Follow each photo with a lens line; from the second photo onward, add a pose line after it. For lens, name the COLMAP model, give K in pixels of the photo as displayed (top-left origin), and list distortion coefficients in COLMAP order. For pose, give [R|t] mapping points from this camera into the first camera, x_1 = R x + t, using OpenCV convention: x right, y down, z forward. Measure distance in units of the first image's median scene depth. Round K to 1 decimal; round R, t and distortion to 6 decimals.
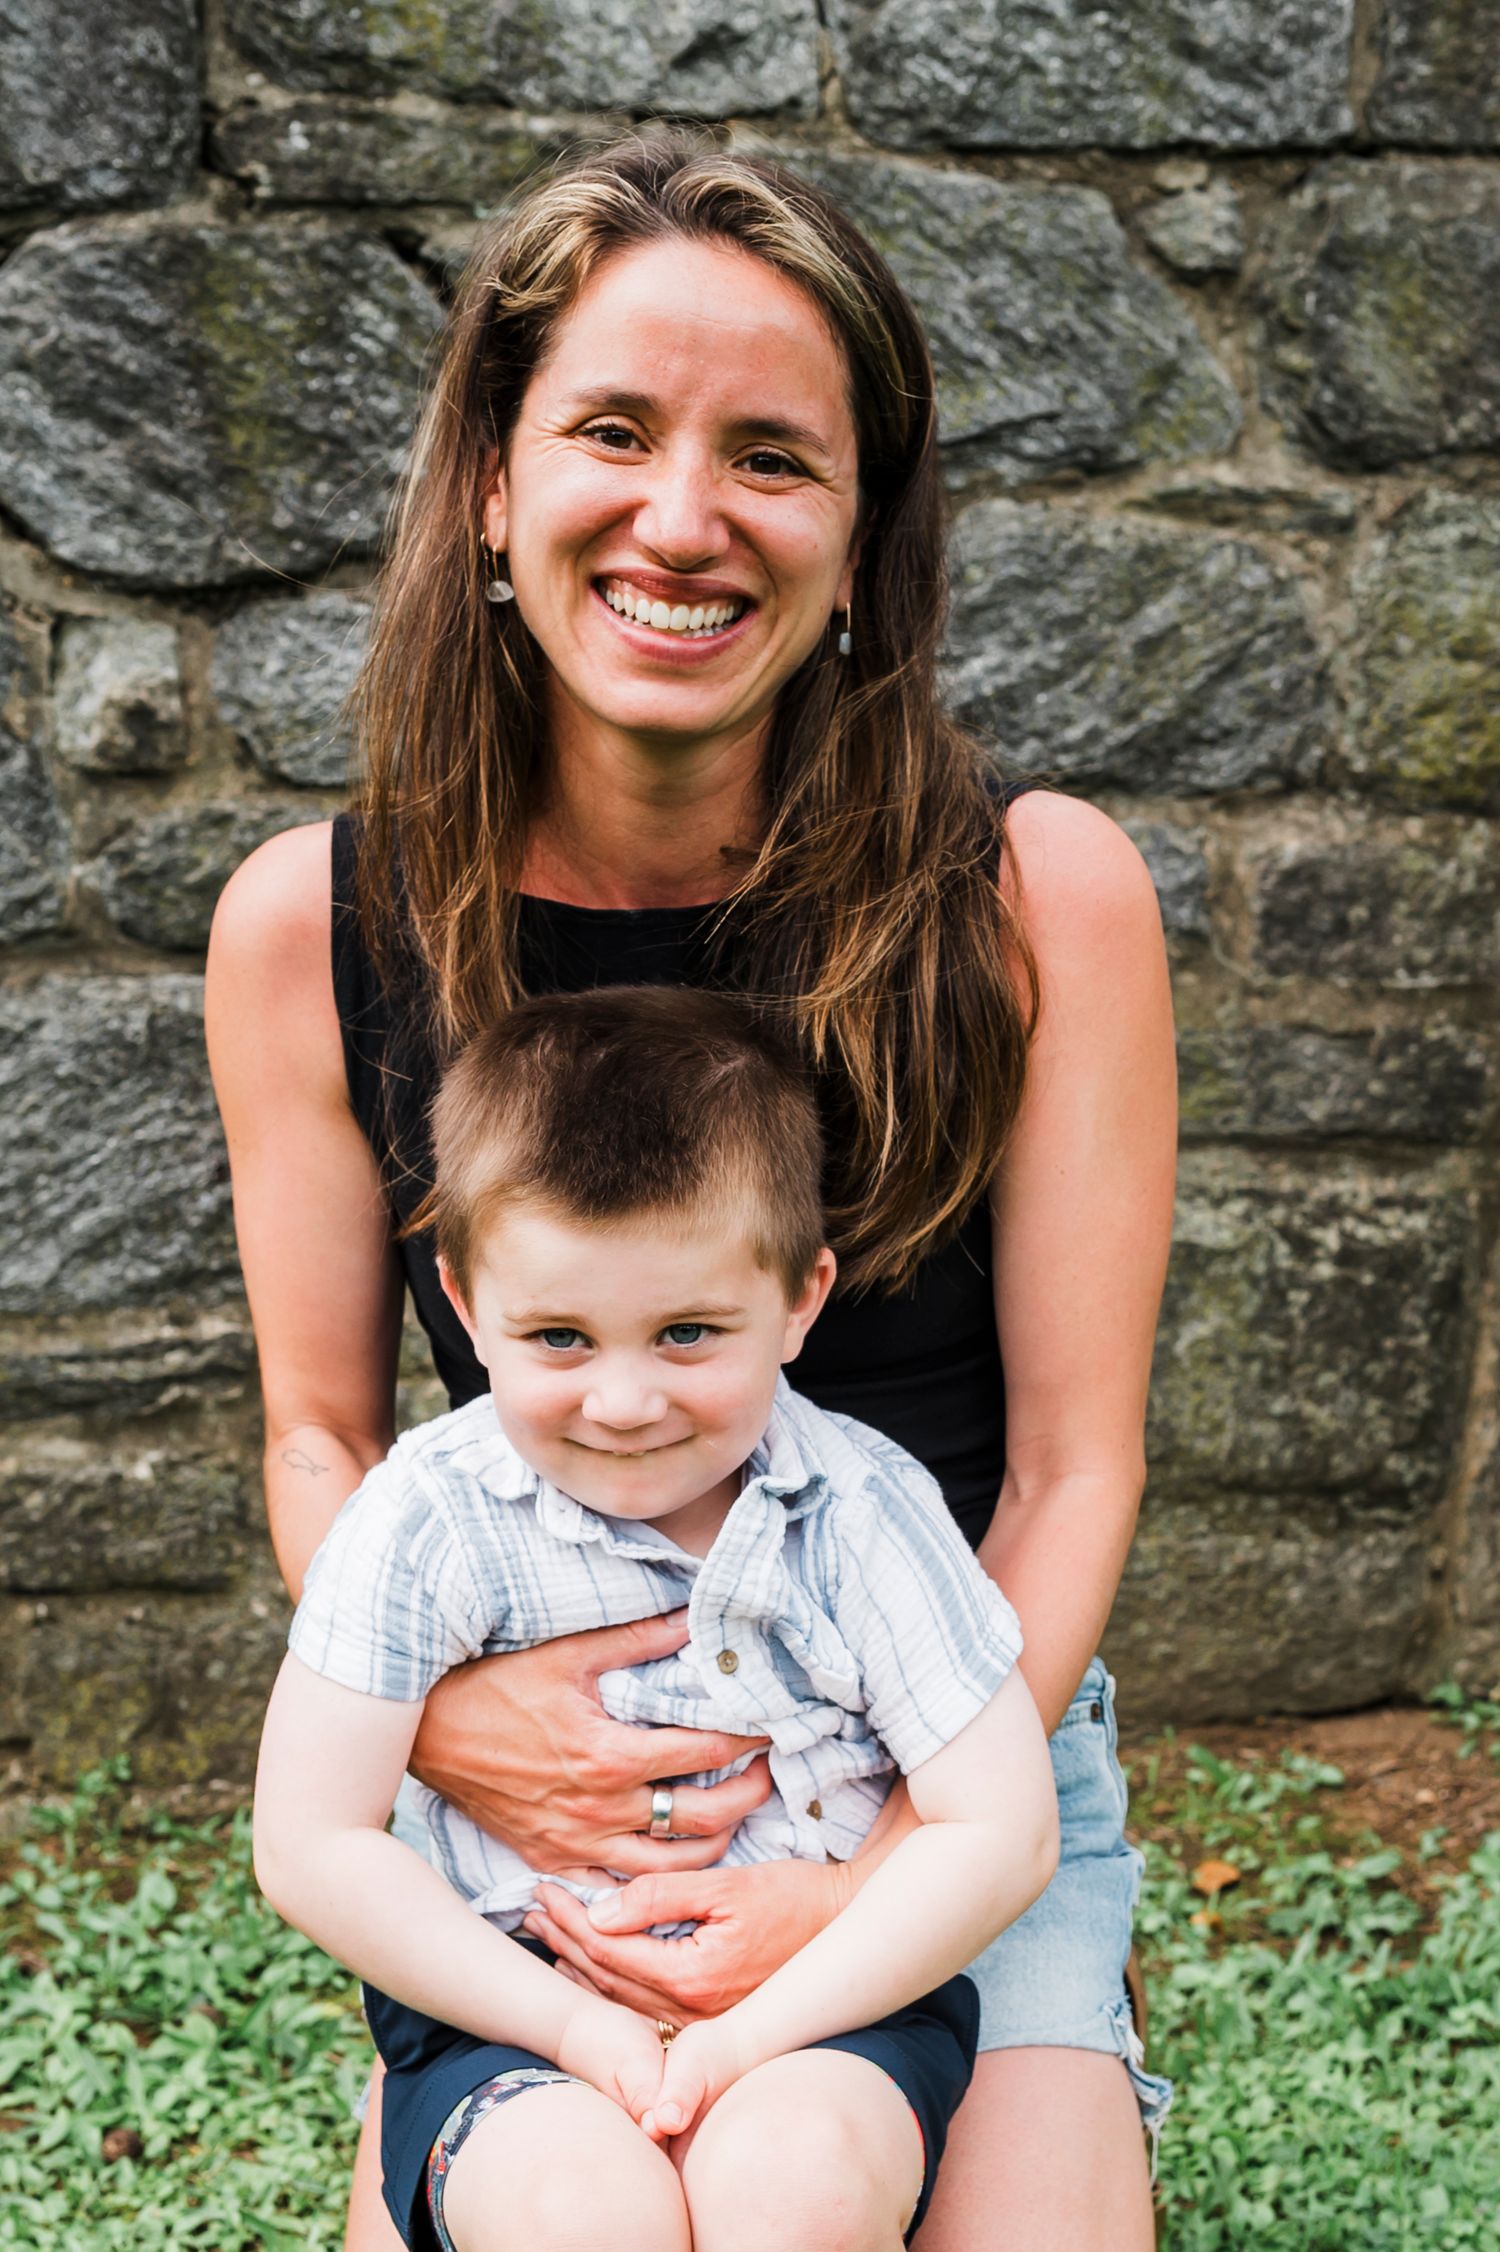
lens RADIAL K [[3043.3, 0, 947.5], [0, 3043.3, 1410.2], [0, 0, 1]] dist [-0.020223, 0.040919]
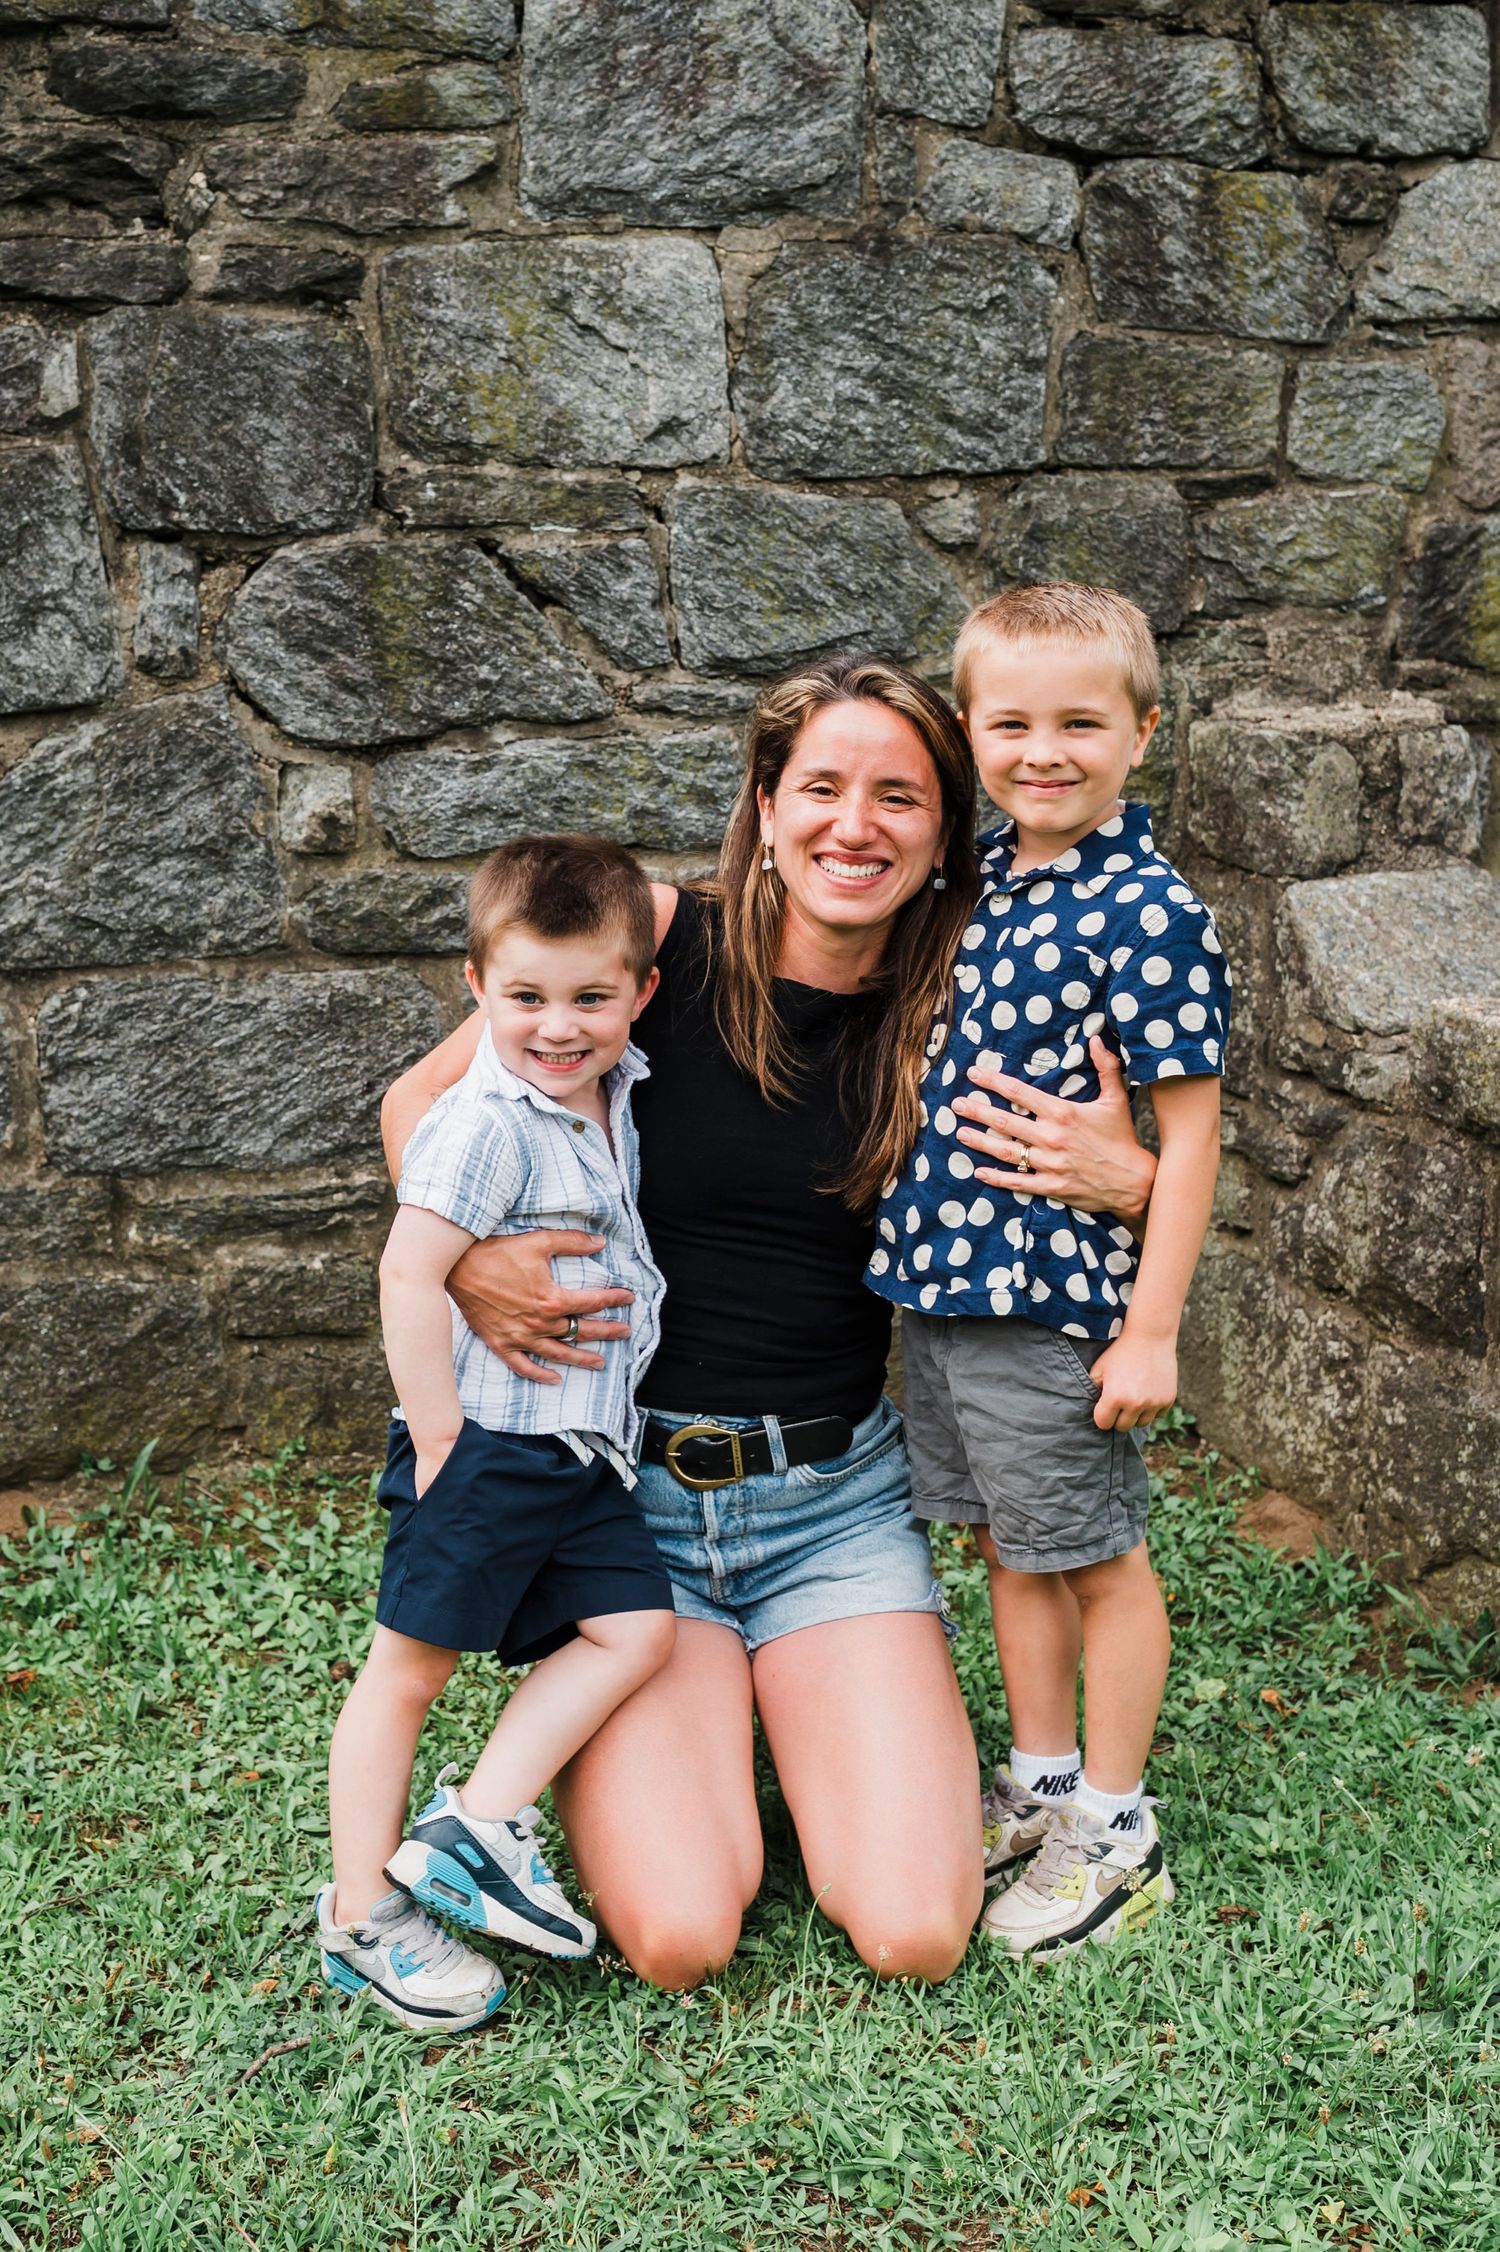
lens RADIAL K [[2447.7, 0, 656.0], [0, 2447.7, 985.0], [0, 0, 1]] dist [-0.021320, 0.047095]
pose [[0.999733, 0.002921, -0.022902, -0.052414], [-0.004086, 0.998690, -0.051013, -0.068340], [0.022723, 0.051093, 0.998435, -0.353800]]
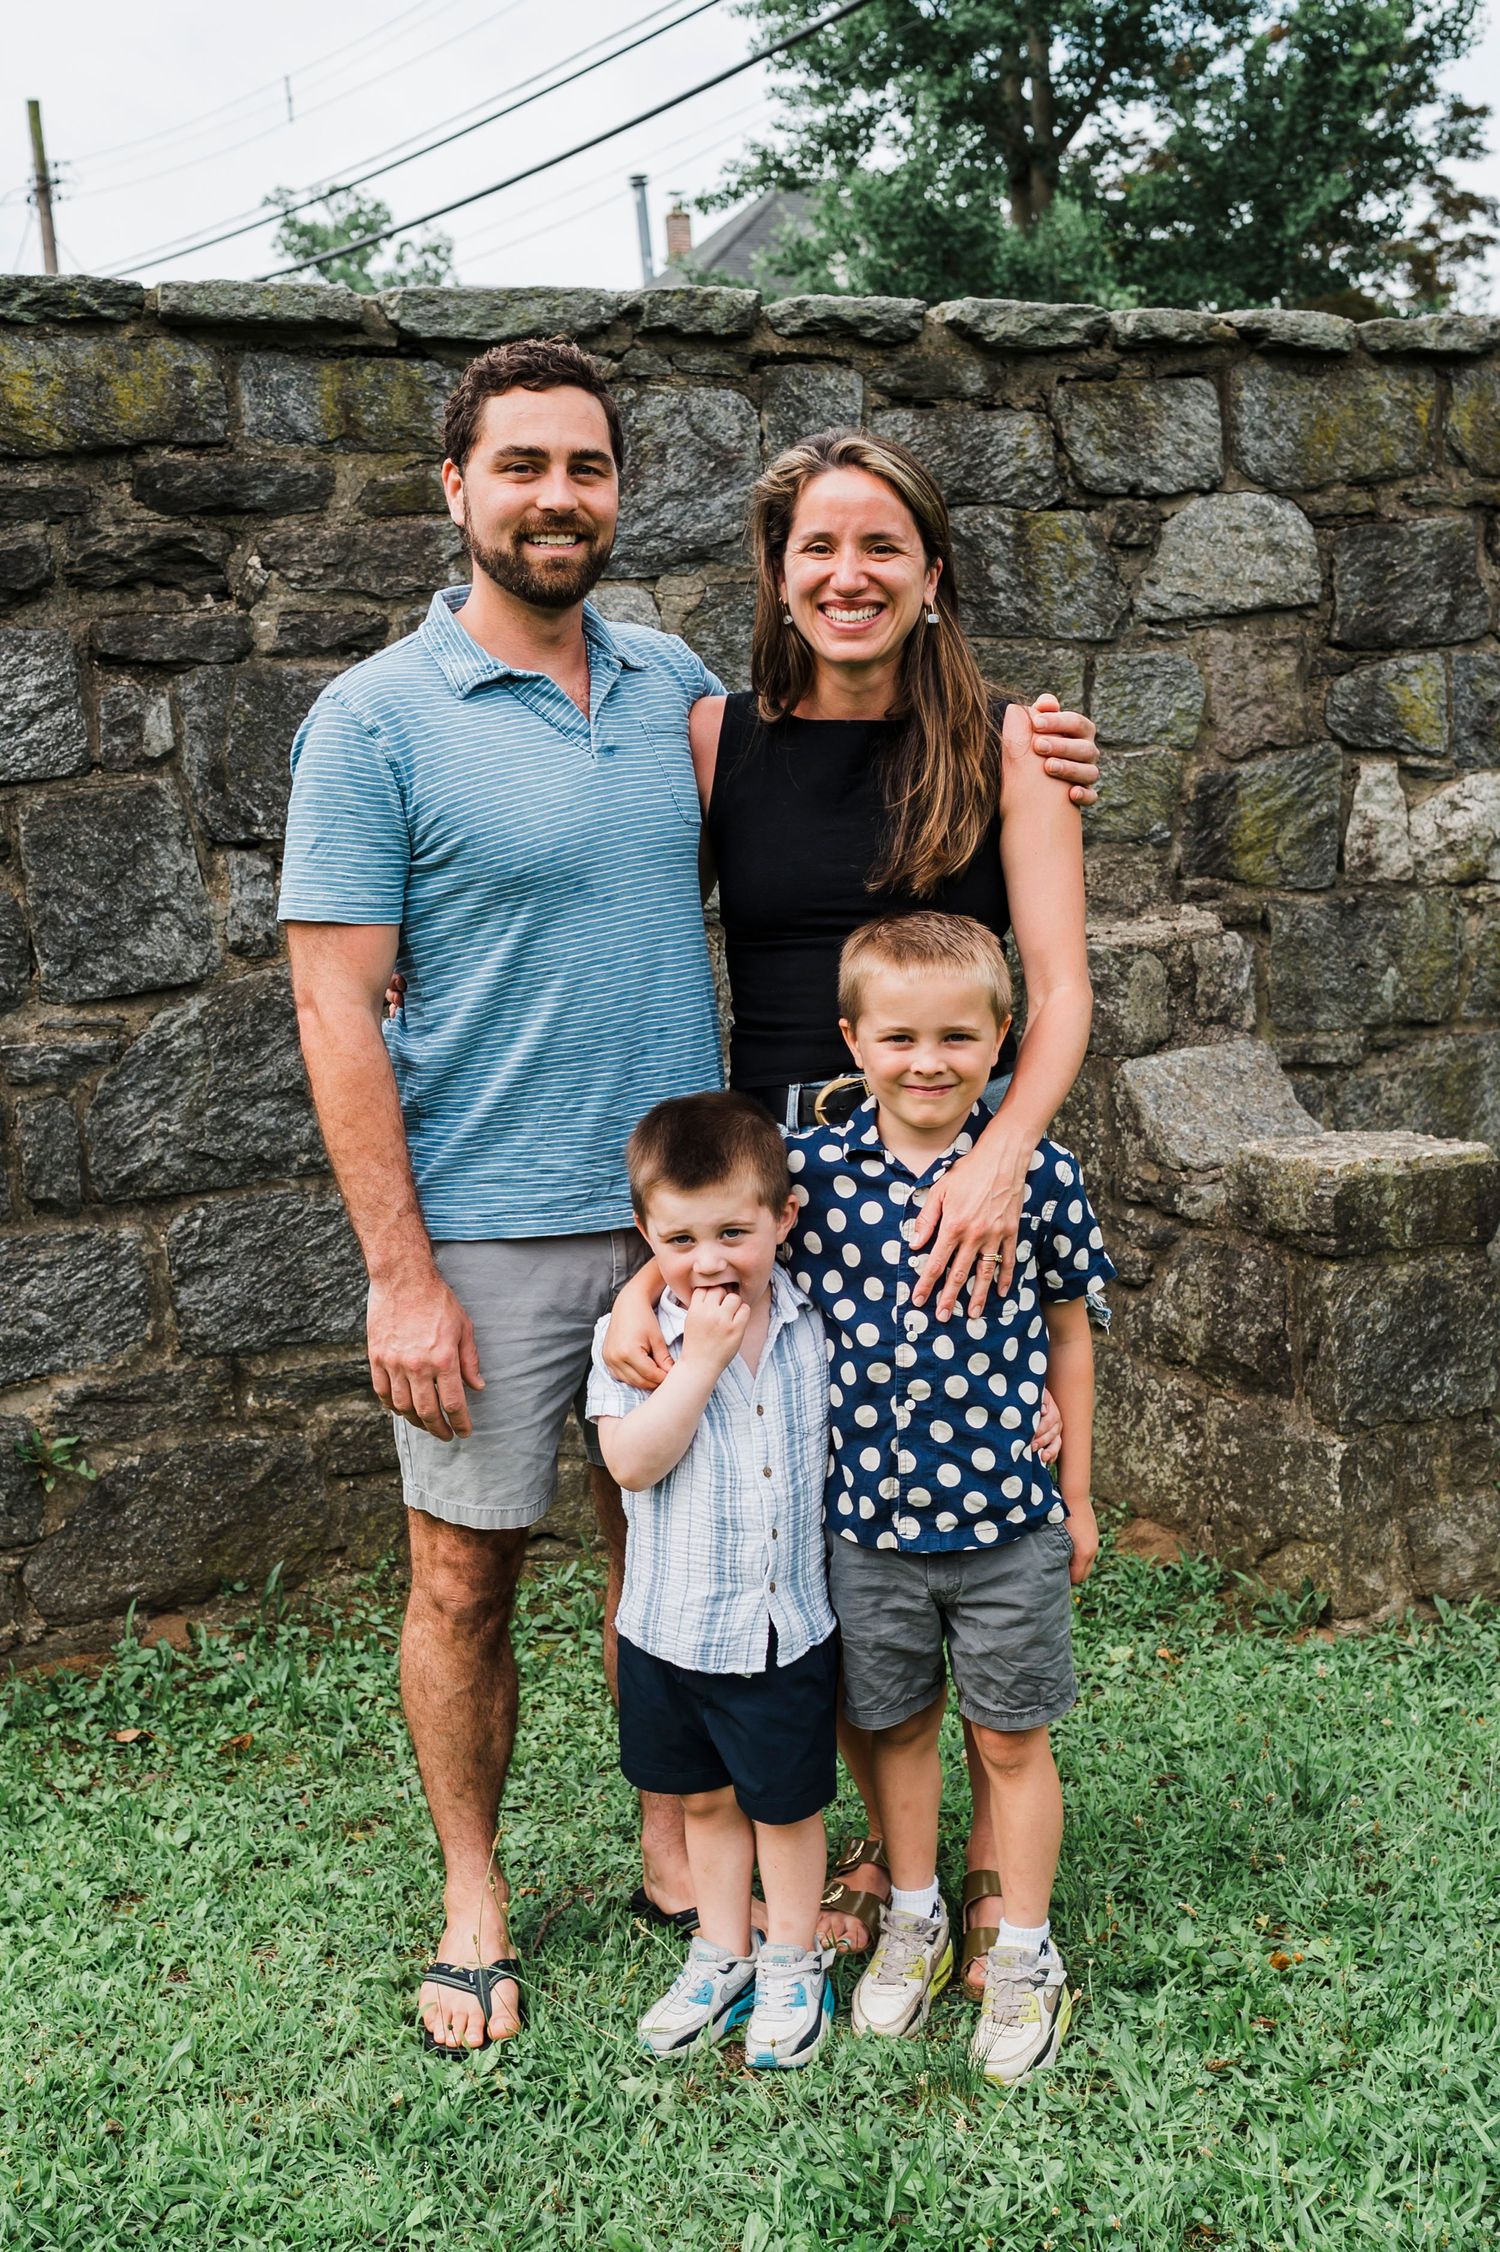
lens RADIAL K [[2517.7, 0, 786.7], [0, 2517.7, 1184.4], [0, 0, 1]] dist [-0.022063, 0.042881]
pose [[0.987487, -0.070450, 0.141089, -0.244026], [0.074693, 0.996893, -0.025001, -0.076851], [-0.138889, 0.035227, 0.989681, -0.790100]]
